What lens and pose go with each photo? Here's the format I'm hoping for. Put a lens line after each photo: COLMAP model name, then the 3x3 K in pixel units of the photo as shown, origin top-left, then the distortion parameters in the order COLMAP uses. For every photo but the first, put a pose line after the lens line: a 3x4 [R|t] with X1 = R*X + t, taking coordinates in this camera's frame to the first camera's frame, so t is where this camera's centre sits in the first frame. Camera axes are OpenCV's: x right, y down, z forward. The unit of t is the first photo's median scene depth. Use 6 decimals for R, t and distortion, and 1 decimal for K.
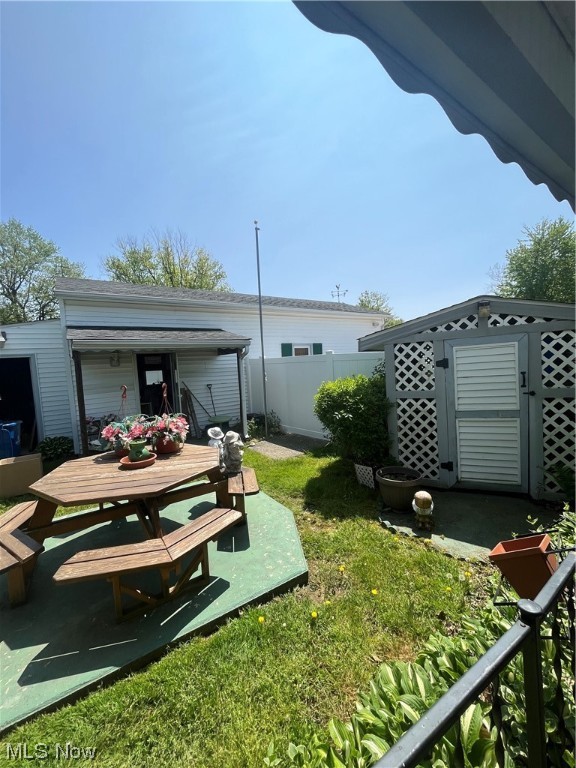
lens RADIAL K [[311.7, 0, 290.1], [0, 311.7, 385.2], [0, 0, 1]] dist [-0.004236, 0.000643]
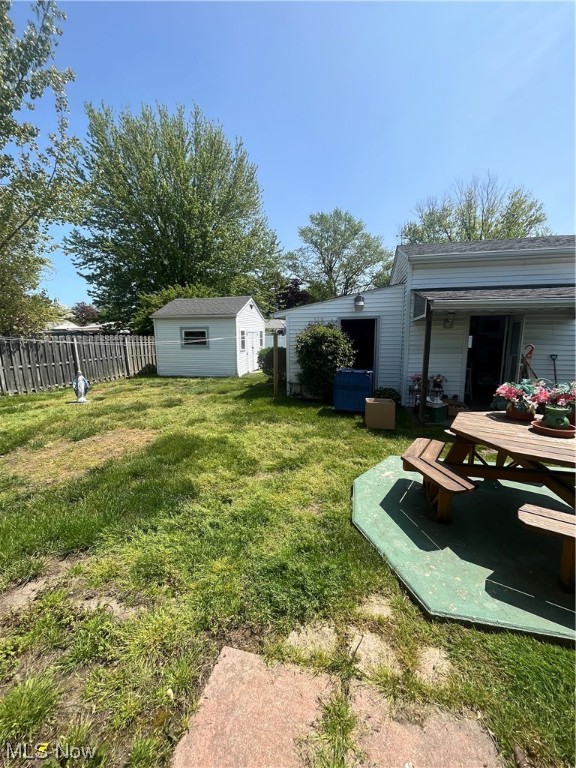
lens RADIAL K [[311.7, 0, 287.8], [0, 311.7, 384.9], [0, 0, 1]] dist [-0.004236, 0.000643]
pose [[0.675346, 0.157525, -0.720482, -0.174299], [-0.082095, 0.986908, 0.138824, 0.025252], [0.732918, -0.034606, 0.679437, -0.080042]]
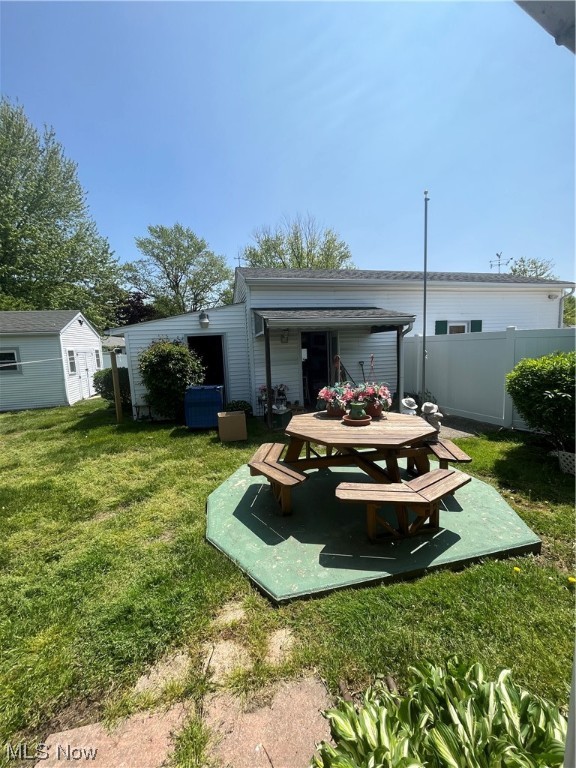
lens RADIAL K [[311.7, 0, 289.4], [0, 311.7, 384.9], [0, 0, 1]] dist [-0.004236, 0.000643]
pose [[0.933237, 0.053877, -0.355199, -0.145546], [-0.033241, 0.997399, 0.063951, 0.021291], [0.357721, -0.047875, 0.932600, -0.078494]]
